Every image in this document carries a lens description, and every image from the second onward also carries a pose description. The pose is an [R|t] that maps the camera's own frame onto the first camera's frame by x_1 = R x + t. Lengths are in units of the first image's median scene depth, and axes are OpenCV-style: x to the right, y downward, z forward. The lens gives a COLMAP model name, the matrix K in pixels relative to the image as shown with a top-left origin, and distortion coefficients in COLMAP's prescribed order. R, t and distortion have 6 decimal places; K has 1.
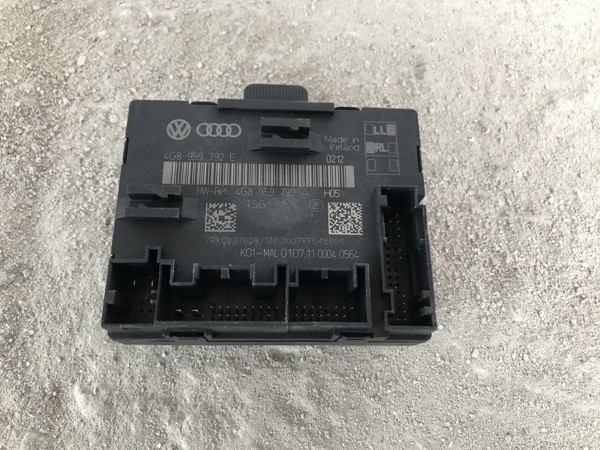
lens RADIAL K [[490.6, 0, 297.3], [0, 490.6, 222.7], [0, 0, 1]] dist [-0.017896, 0.004666]
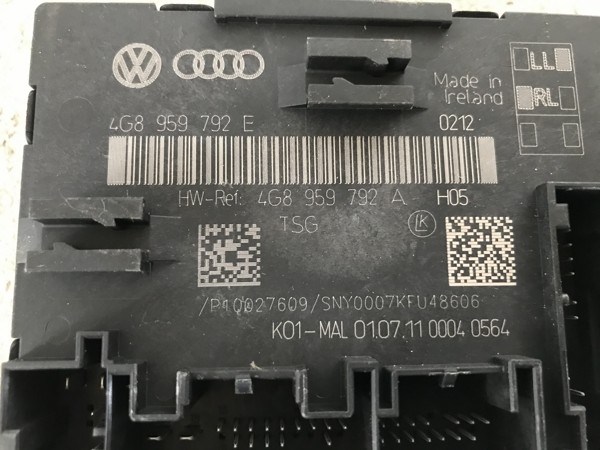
lens RADIAL K [[490.6, 0, 295.9], [0, 490.6, 222.7], [0, 0, 1]] dist [-0.017896, 0.004666]
pose [[0.999808, -0.008880, -0.017480, -0.079509], [0.011979, 0.982458, 0.186099, -0.130965], [0.015520, -0.186272, 0.982376, 0.517281]]
